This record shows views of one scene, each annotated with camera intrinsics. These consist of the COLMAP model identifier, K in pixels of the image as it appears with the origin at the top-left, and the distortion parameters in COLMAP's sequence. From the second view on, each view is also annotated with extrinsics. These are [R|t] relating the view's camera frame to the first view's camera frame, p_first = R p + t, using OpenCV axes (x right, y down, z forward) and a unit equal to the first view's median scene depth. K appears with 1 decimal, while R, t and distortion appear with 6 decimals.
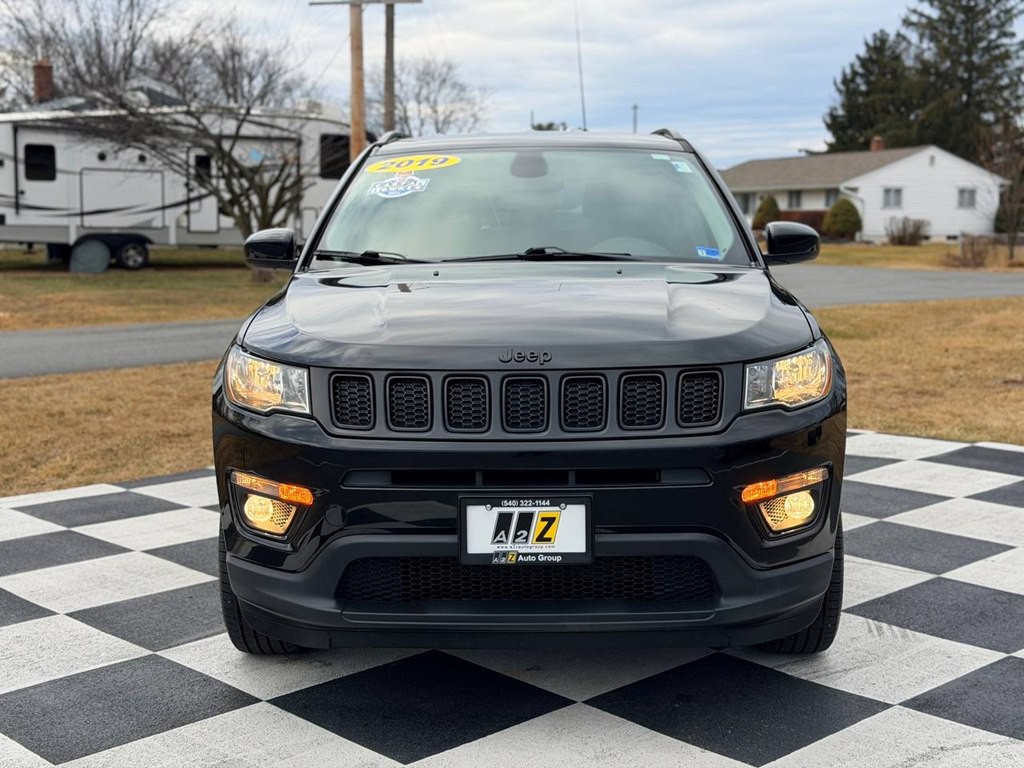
lens RADIAL K [[1415.6, 0, 512.0], [0, 1415.6, 384.0], [0, 0, 1]] dist [0.232164, -0.545481]
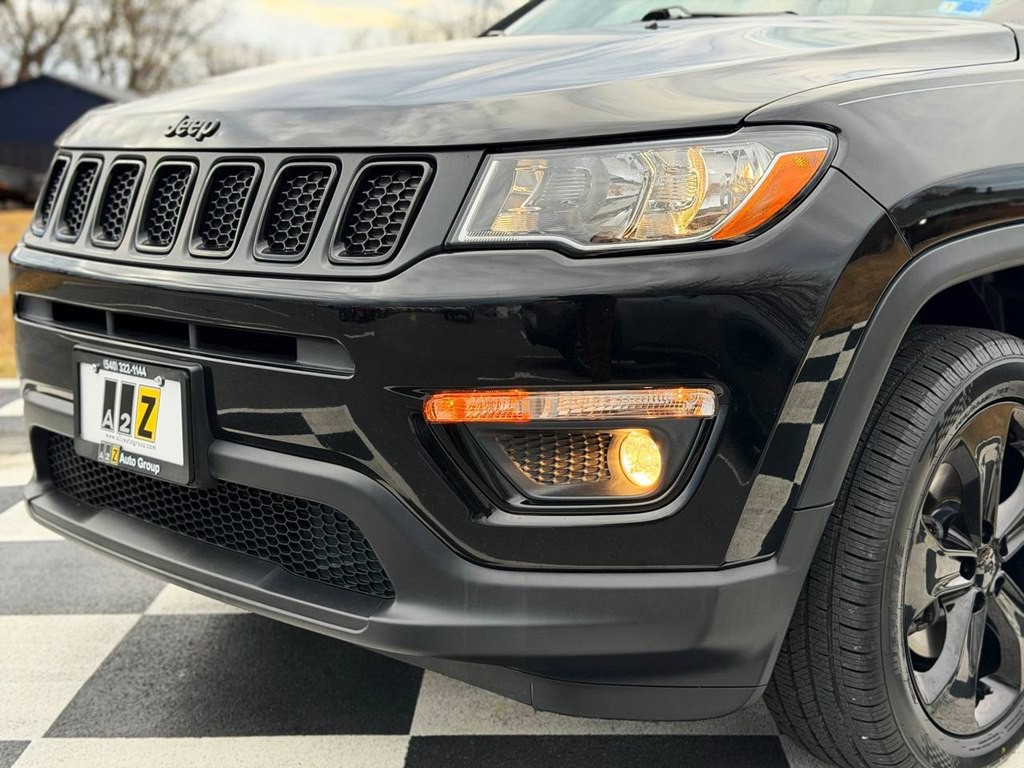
lens RADIAL K [[1415.6, 0, 512.0], [0, 1415.6, 384.0], [0, 0, 1]] dist [0.232164, -0.545481]
pose [[0.717635, 0.122533, -0.685555, 0.536960], [-0.097099, 0.992389, 0.075732, 0.028789], [0.689617, 0.012219, 0.724072, 0.668274]]
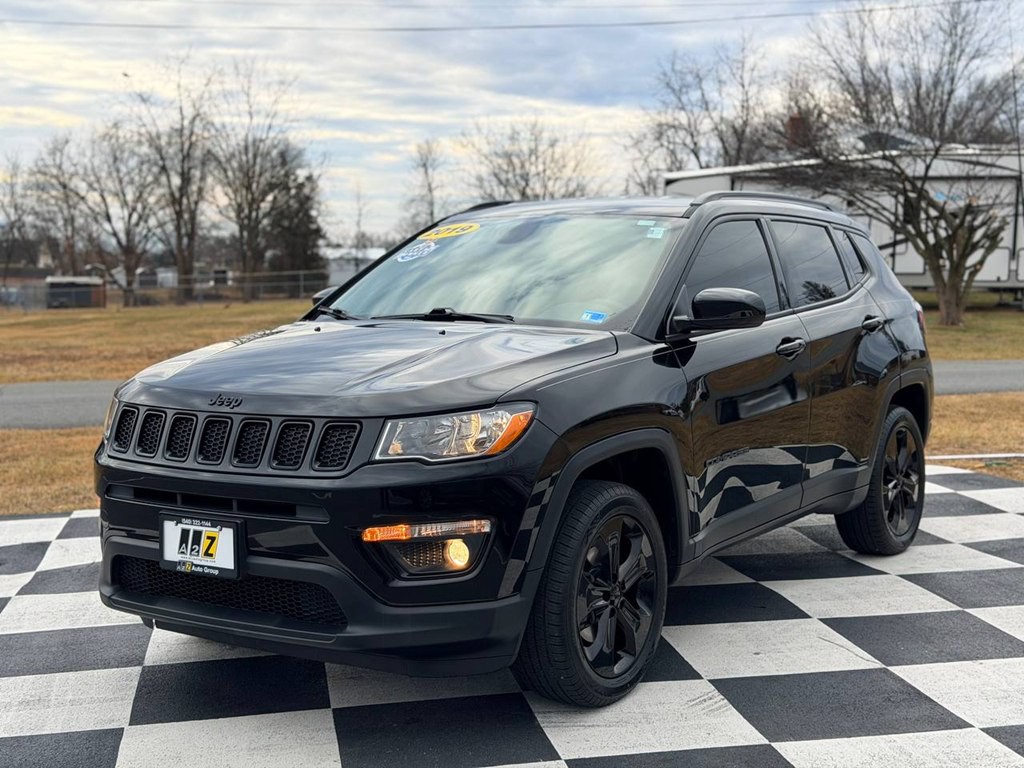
lens RADIAL K [[1415.6, 0, 512.0], [0, 1415.6, 384.0], [0, 0, 1]] dist [0.232164, -0.545481]
pose [[0.840419, 0.050816, -0.539550, 0.873667], [-0.065158, 0.997847, -0.007513, -0.040868], [0.538006, 0.041470, 0.841920, 0.117500]]
